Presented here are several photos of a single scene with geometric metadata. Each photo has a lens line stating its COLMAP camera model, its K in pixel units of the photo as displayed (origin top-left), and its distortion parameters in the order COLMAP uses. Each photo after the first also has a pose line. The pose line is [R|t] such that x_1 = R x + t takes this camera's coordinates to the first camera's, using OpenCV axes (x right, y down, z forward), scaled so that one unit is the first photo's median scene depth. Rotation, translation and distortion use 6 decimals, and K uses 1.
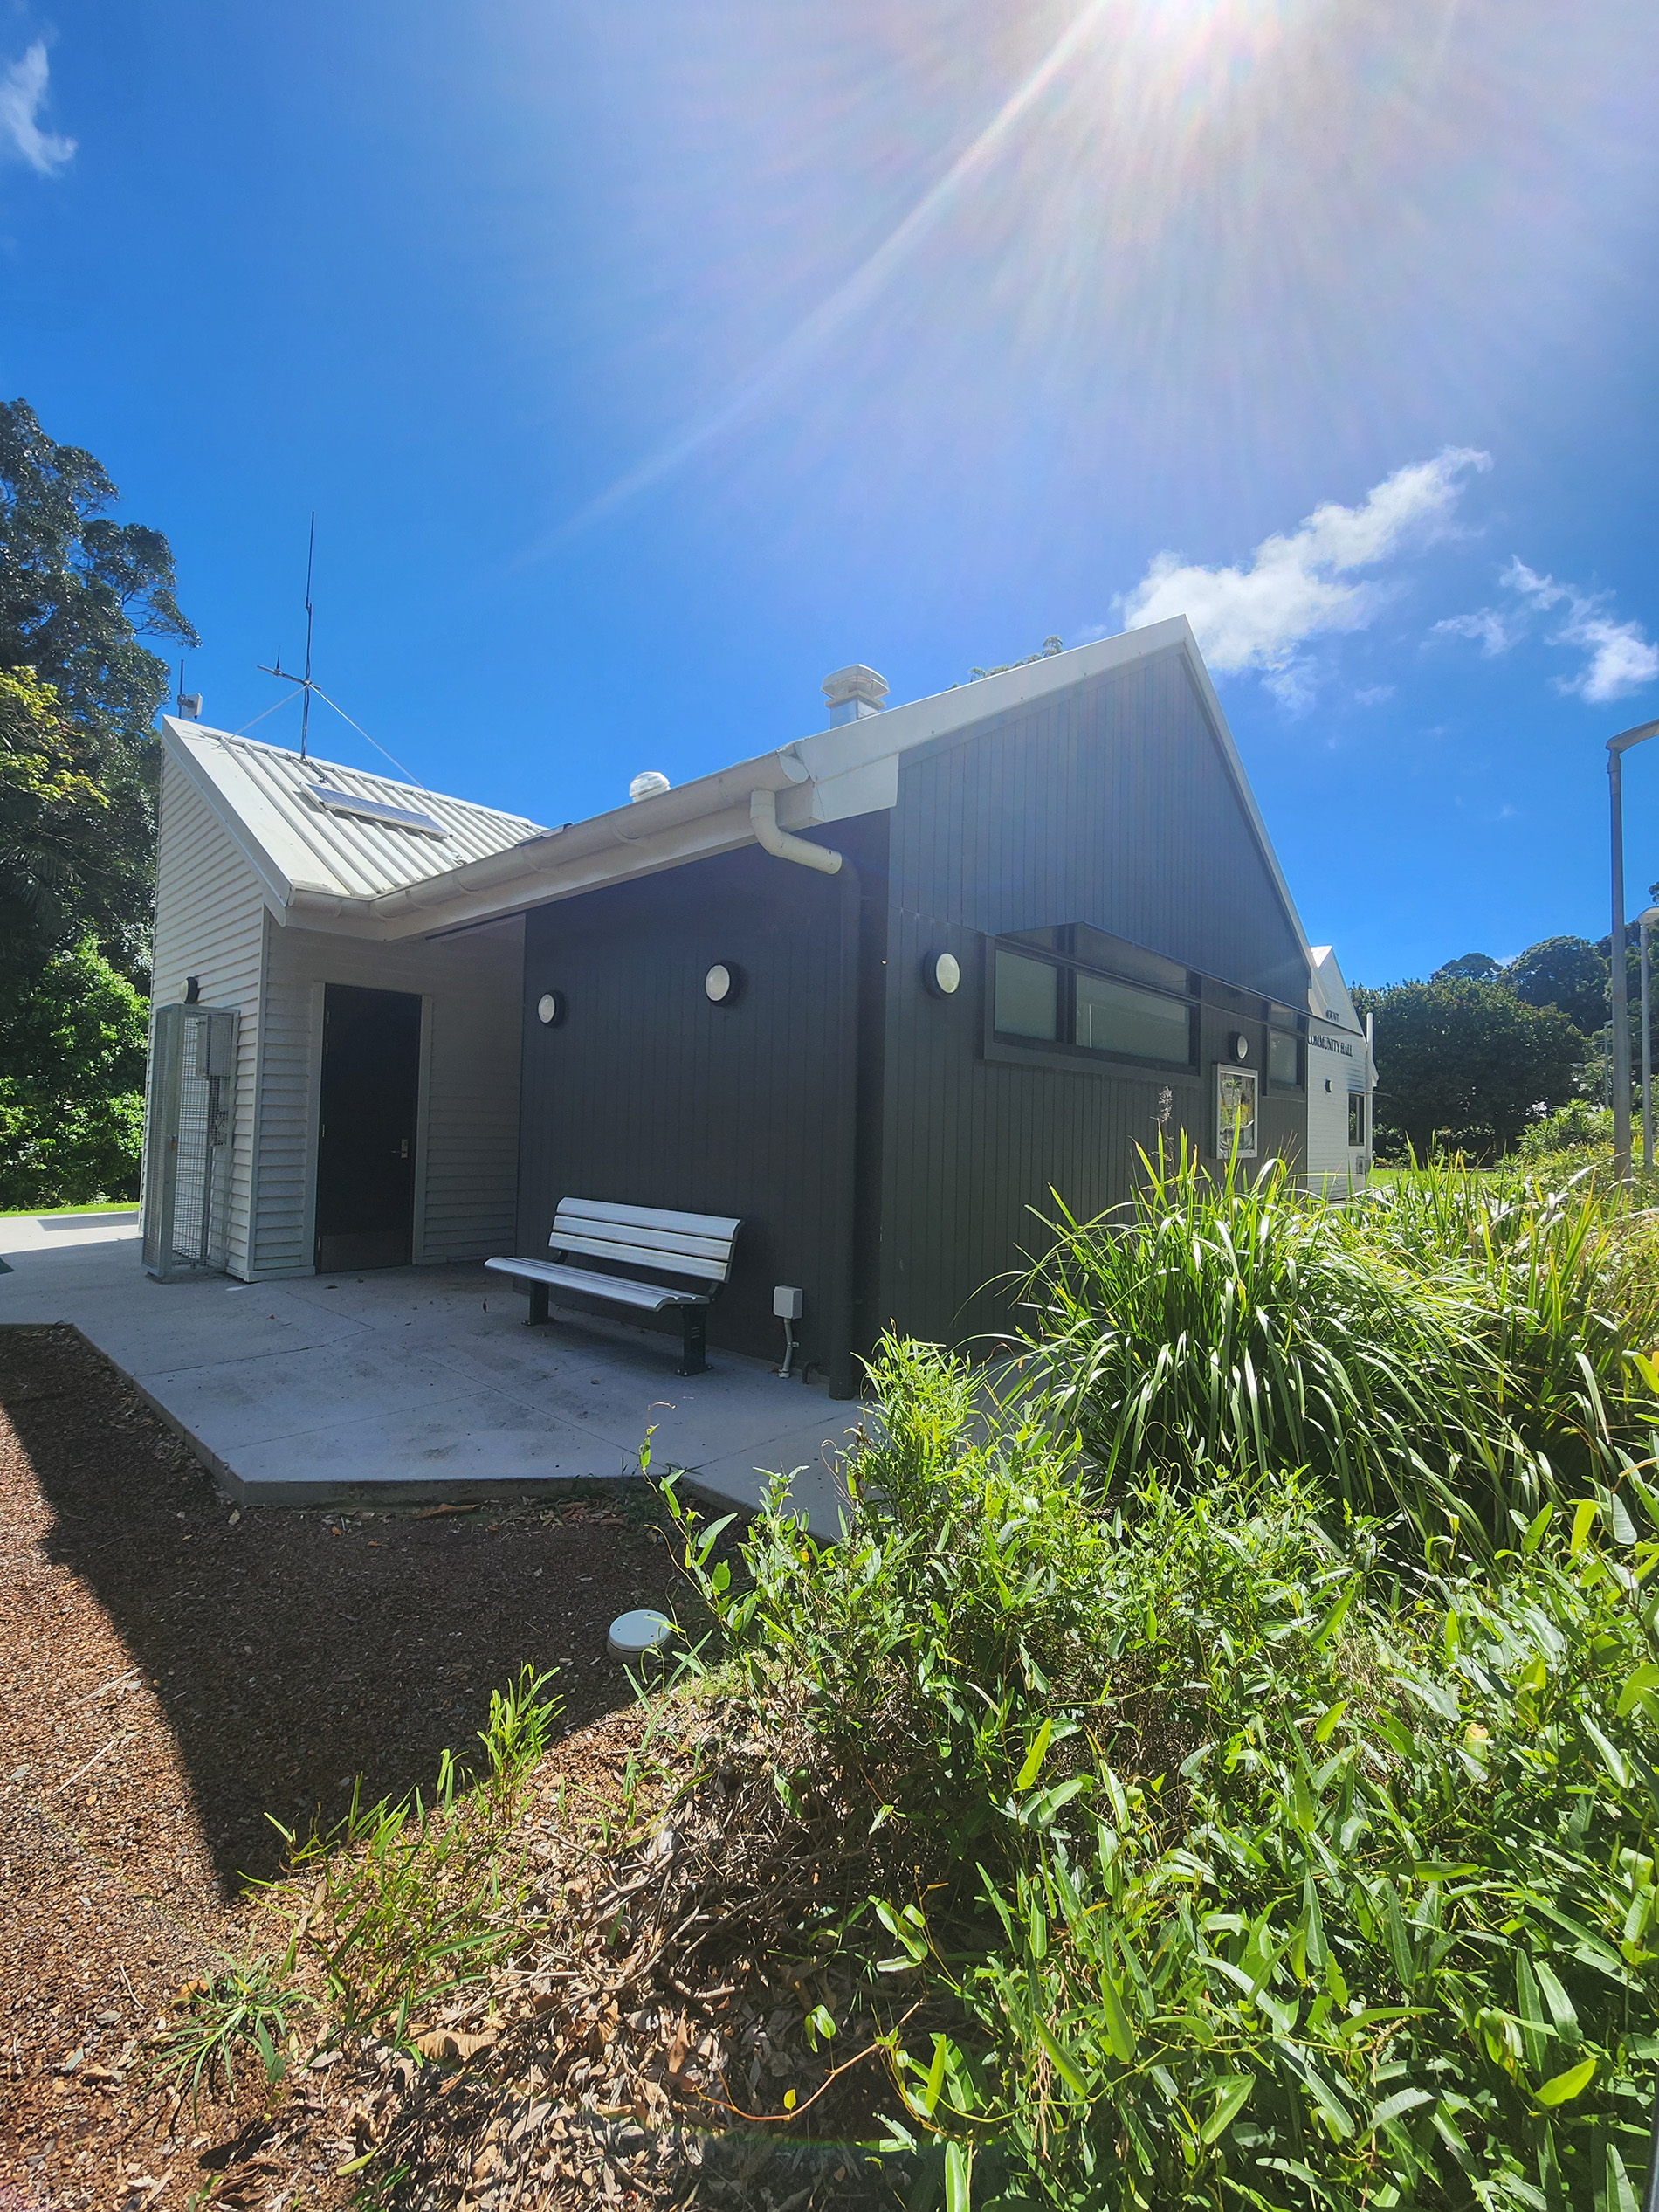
lens RADIAL K [[904.4, 0, 833.3], [0, 904.4, 1092.7], [0, 0, 1]] dist [-0.000174, -0.002920]
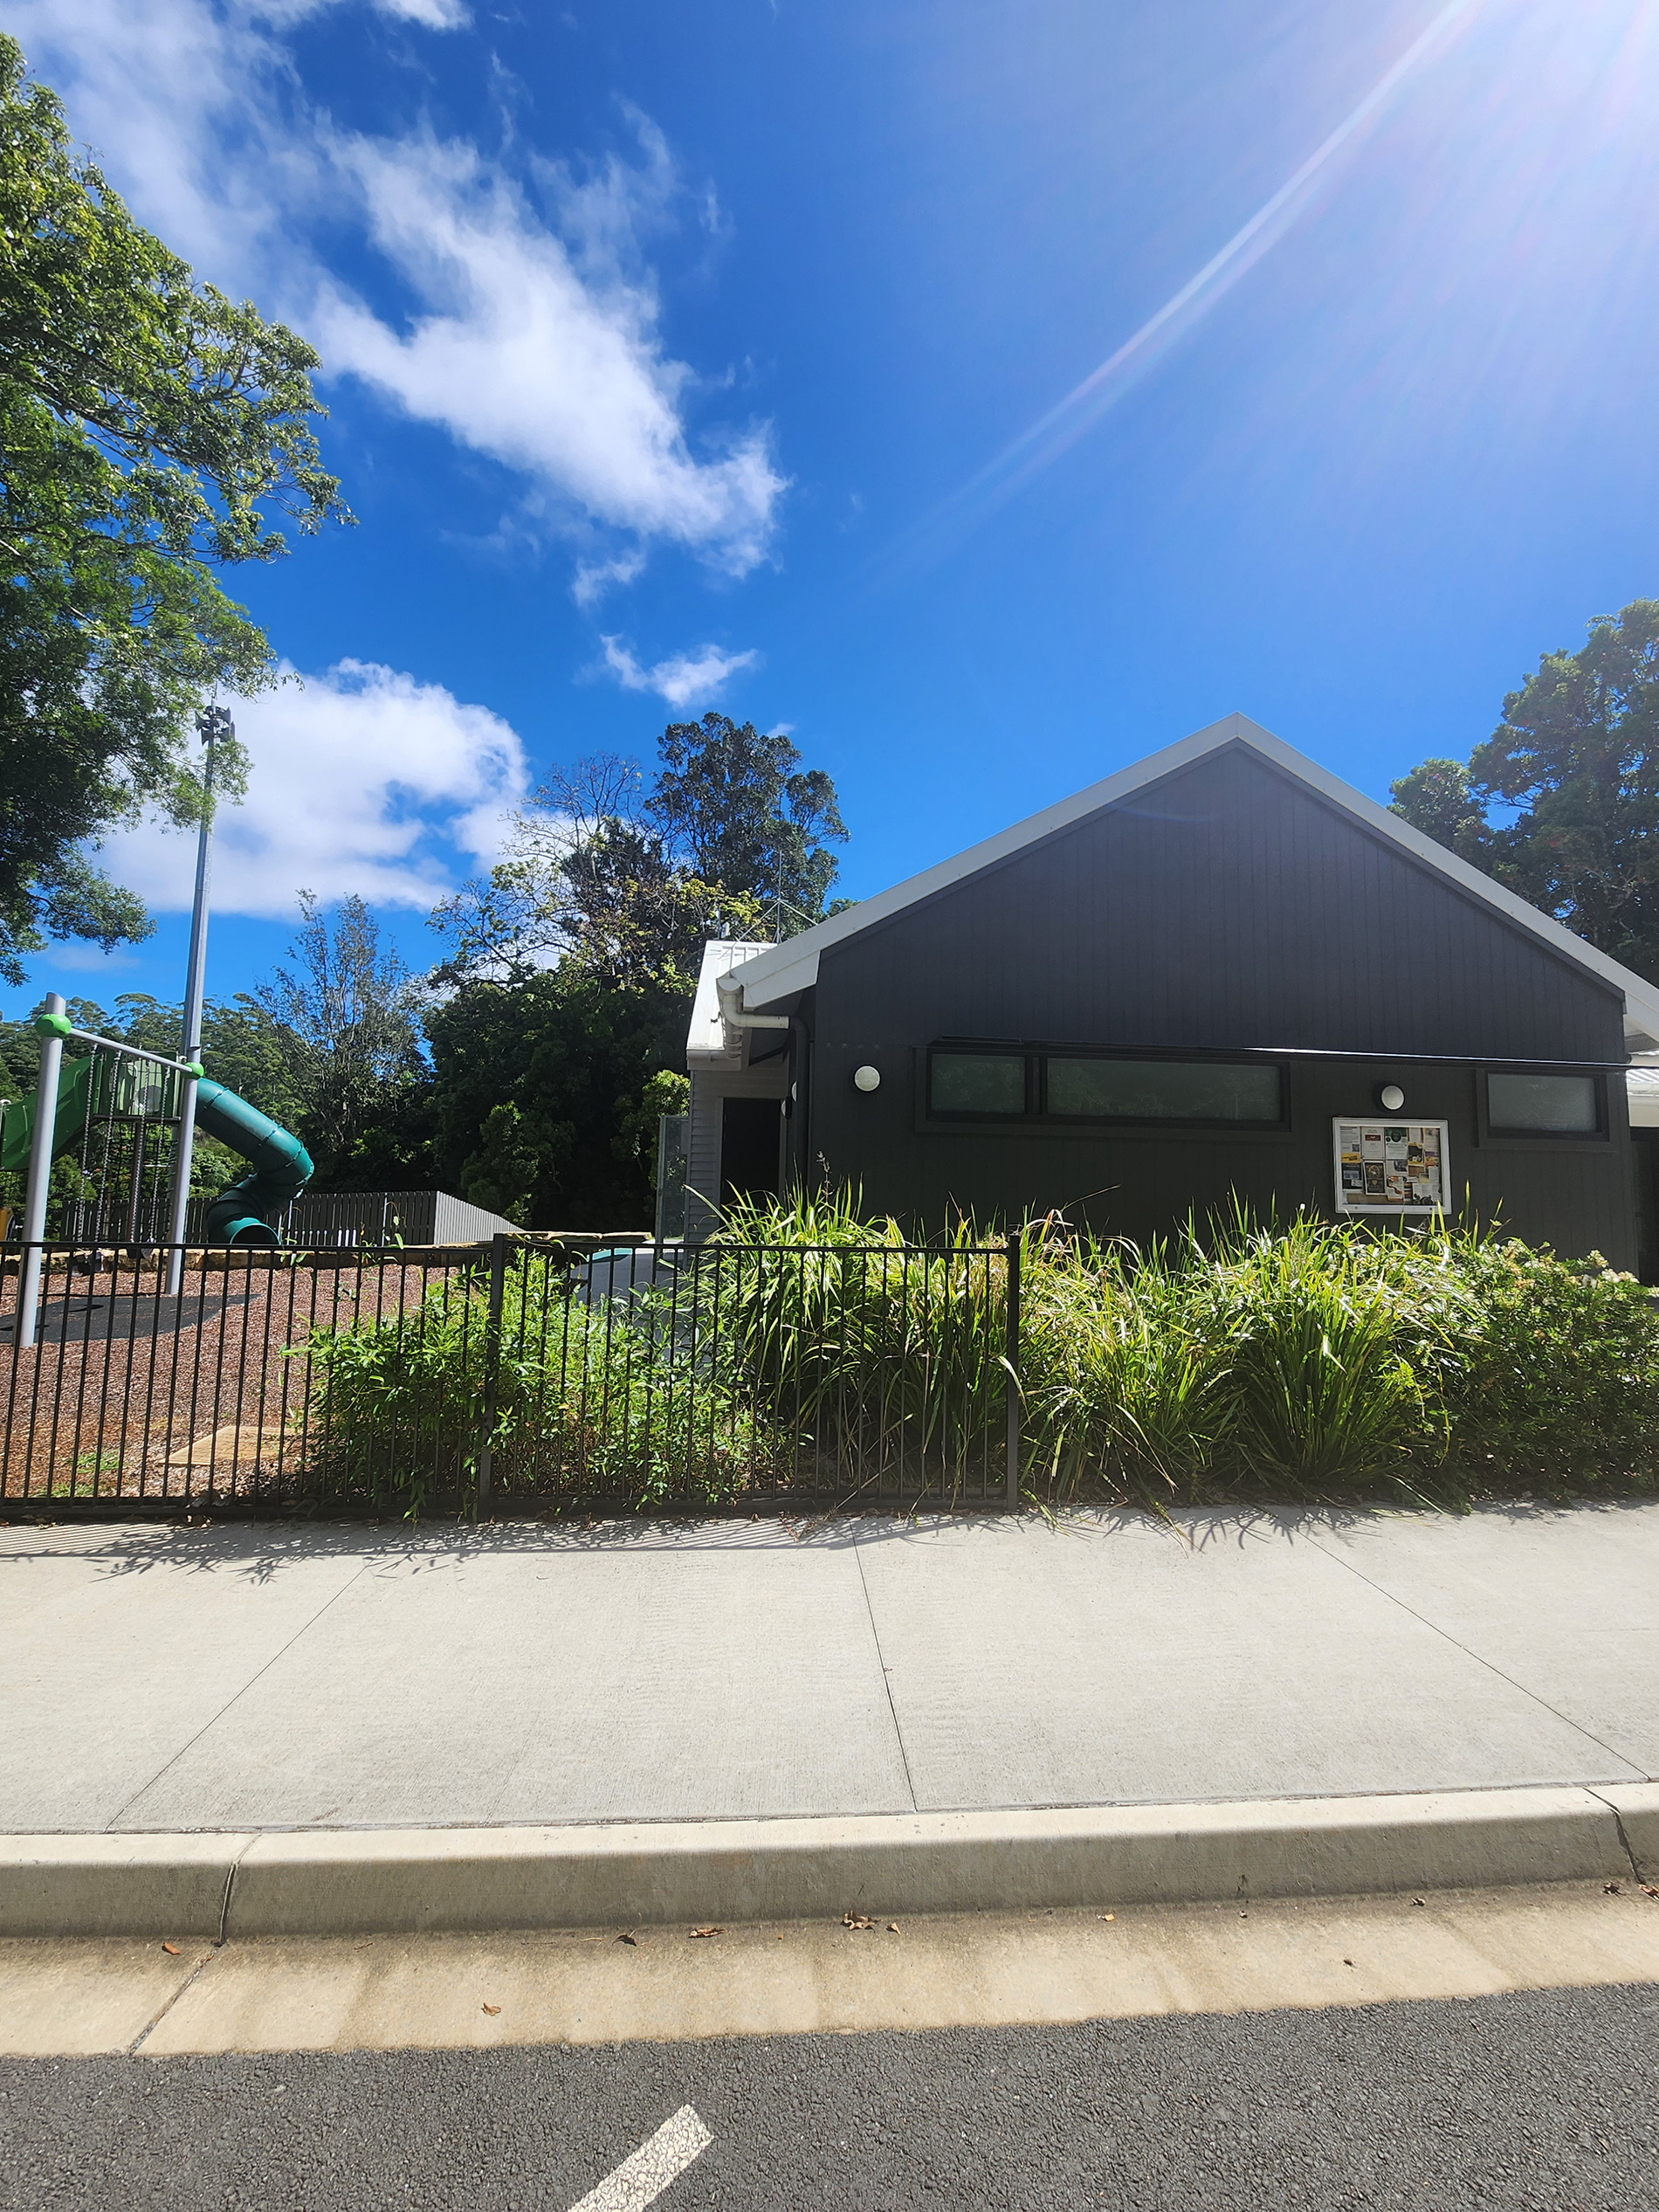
lens RADIAL K [[904.4, 0, 833.3], [0, 904.4, 1092.7], [0, 0, 1]] dist [-0.000174, -0.002920]
pose [[0.743157, -0.068043, -0.665649, 0.182902], [0.019574, 0.996601, -0.080019, 0.002513], [0.668831, 0.046437, 0.741963, -0.031641]]
